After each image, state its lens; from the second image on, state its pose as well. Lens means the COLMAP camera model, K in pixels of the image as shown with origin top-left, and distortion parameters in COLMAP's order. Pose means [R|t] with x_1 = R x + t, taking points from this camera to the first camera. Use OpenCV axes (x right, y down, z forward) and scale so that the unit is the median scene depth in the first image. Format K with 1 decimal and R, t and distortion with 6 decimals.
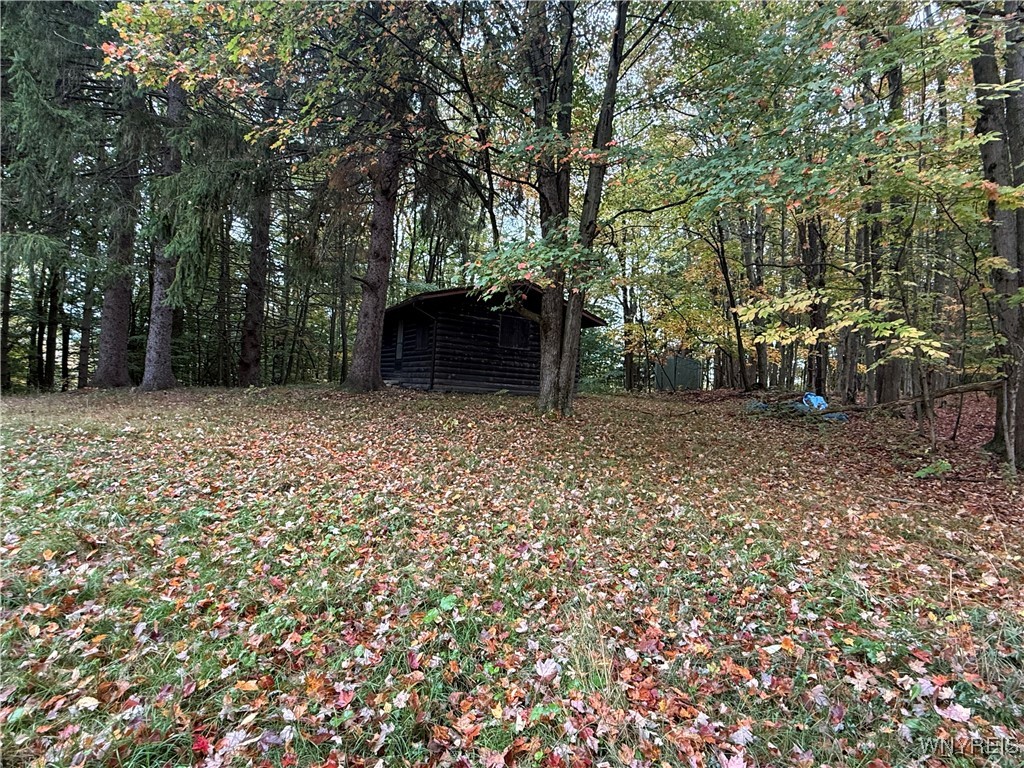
lens RADIAL K [[535.1, 0, 517.3], [0, 535.1, 383.0], [0, 0, 1]] dist [0.001410, -0.000645]
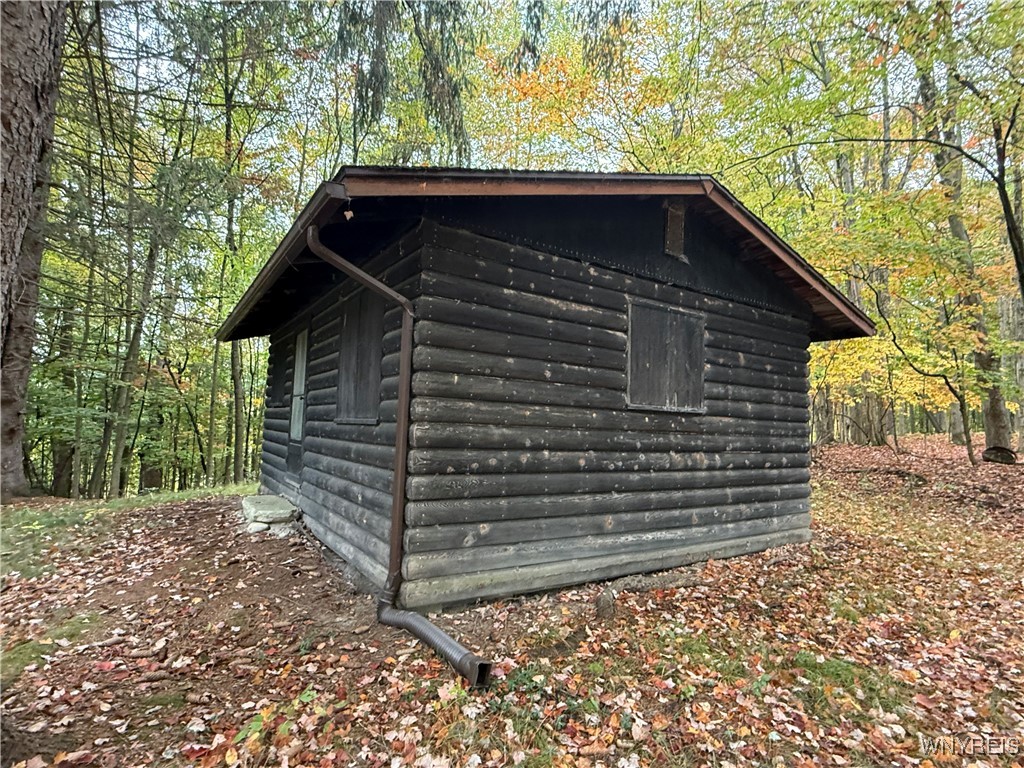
lens RADIAL K [[535.1, 0, 513.3], [0, 535.1, 386.3], [0, 0, 1]] dist [0.001410, -0.000645]
pose [[0.996524, -0.017905, 0.081355, -0.405215], [0.022949, 0.997844, -0.061486, -0.211930], [-0.080079, 0.063140, 0.994787, 2.429362]]
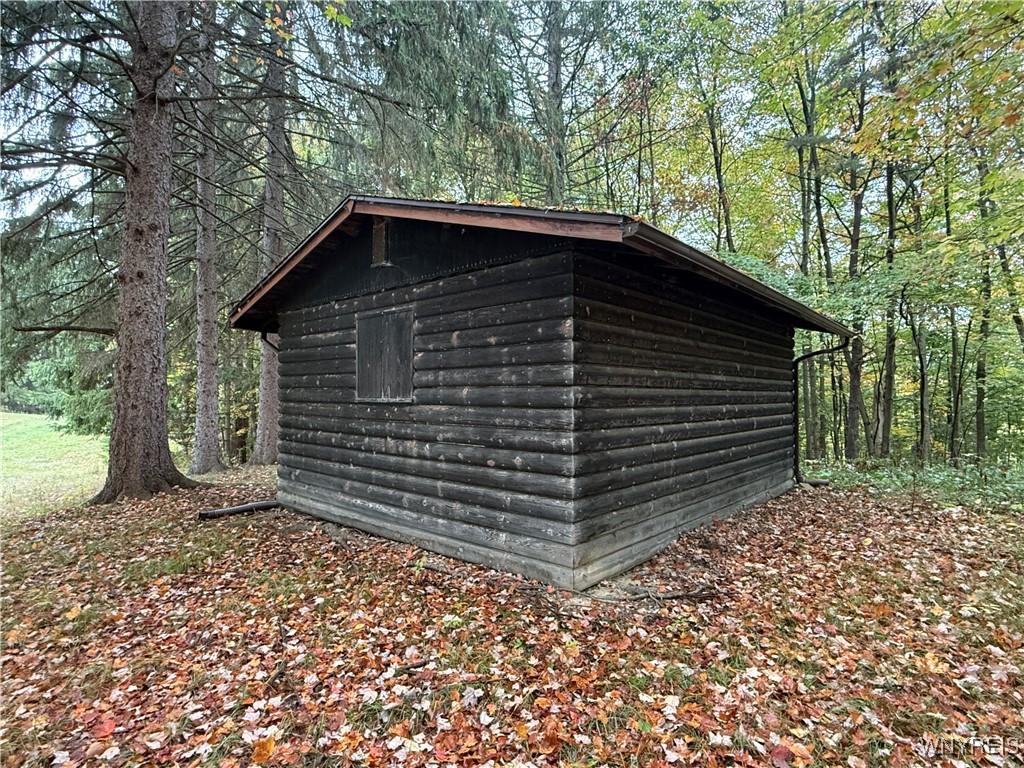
lens RADIAL K [[535.1, 0, 505.5], [0, 535.1, 389.7], [0, 0, 1]] dist [0.001410, -0.000645]
pose [[0.319817, -0.072785, -0.944680, 1.198829], [0.020432, 0.997343, -0.069925, -0.159599], [0.947259, 0.003062, 0.320454, 3.318234]]
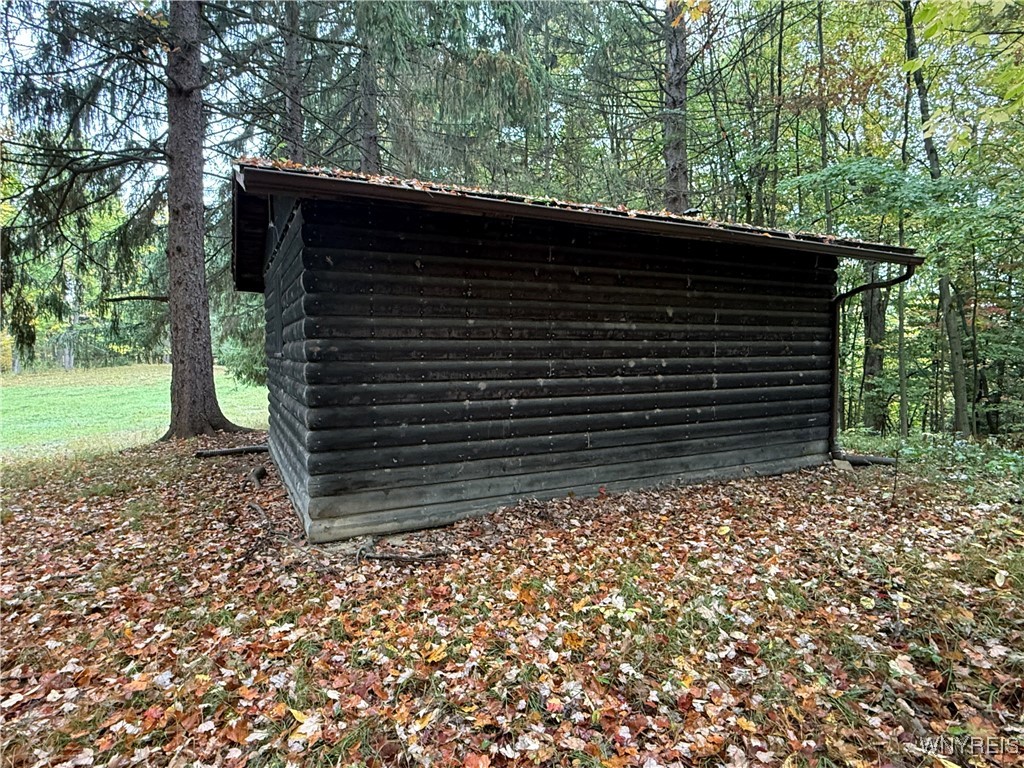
lens RADIAL K [[577.4, 0, 509.0], [0, 577.4, 383.3], [0, 0, 1]] dist [-0.003410, 0.000653]
pose [[-0.047732, -0.007228, -0.998834, 1.321783], [0.005781, 0.999955, -0.007512, -0.144370], [0.998843, -0.006132, -0.047688, 4.036415]]
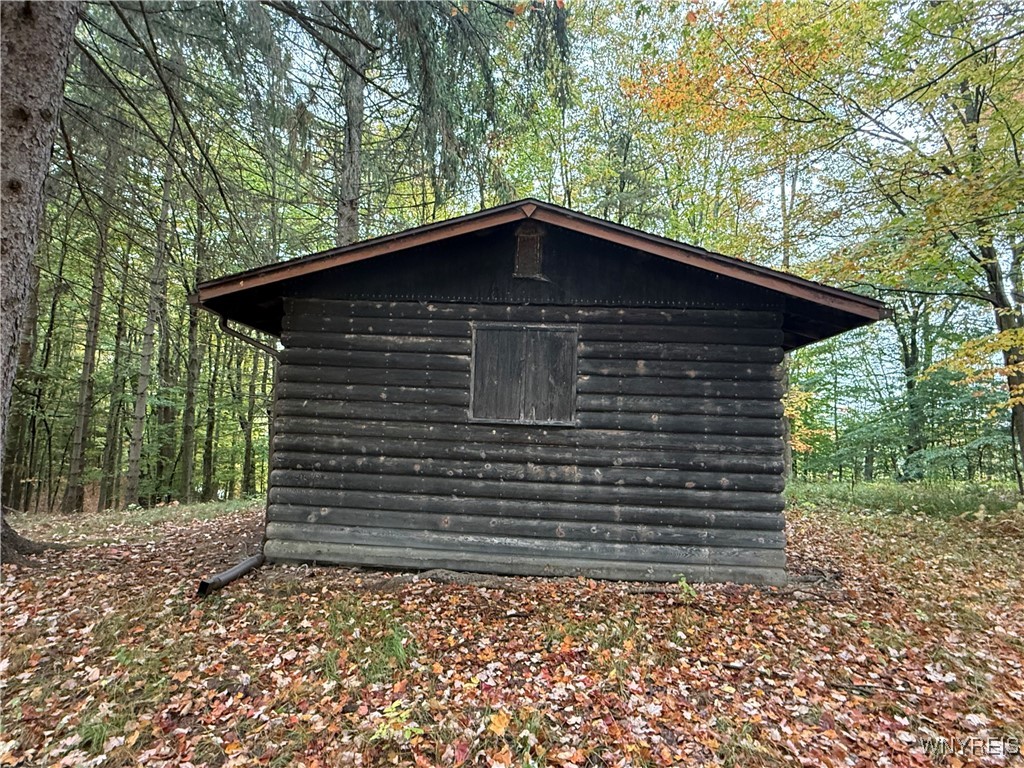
lens RADIAL K [[535.1, 0, 512.0], [0, 535.1, 384.0], [0, 0, 1]] dist [0.001410, -0.000645]
pose [[0.841999, -0.076186, -0.534073, 0.551383], [0.014216, 0.992768, -0.119206, -0.172553], [0.539292, 0.092779, 0.836992, 2.505873]]
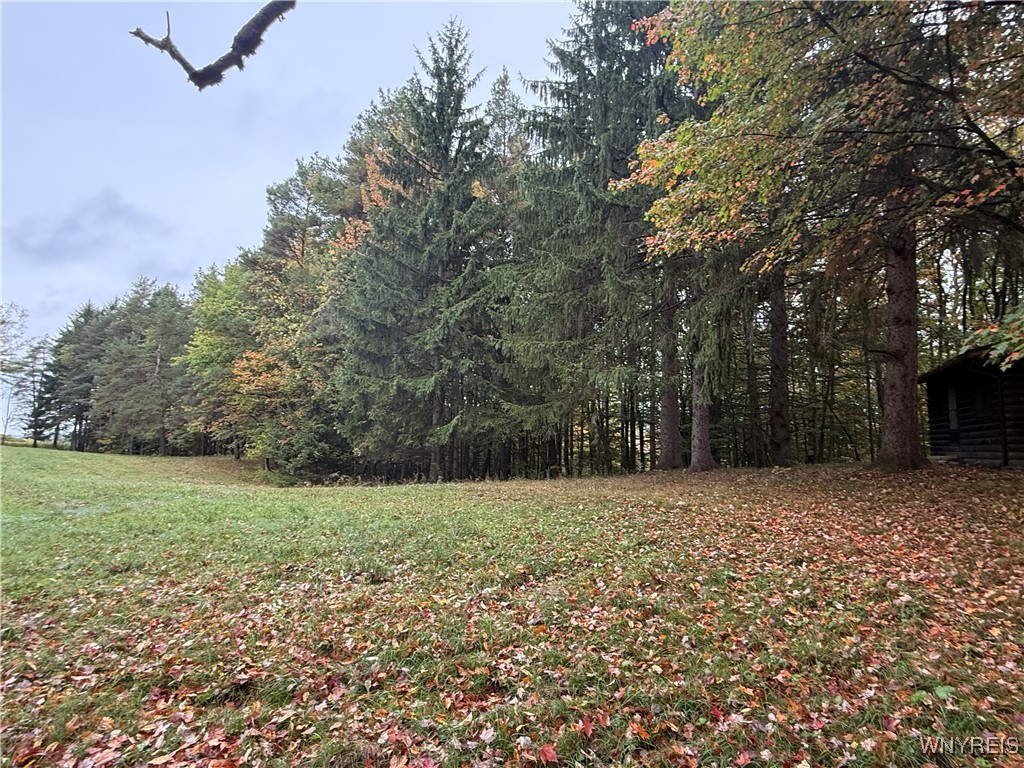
lens RADIAL K [[535.1, 0, 518.4], [0, 535.1, 386.7], [0, 0, 1]] dist [0.001410, -0.000645]
pose [[0.598460, -0.133489, -0.789954, 0.153878], [0.025372, 0.988684, -0.147849, -0.017159], [0.800751, 0.068440, 0.595075, -0.164395]]
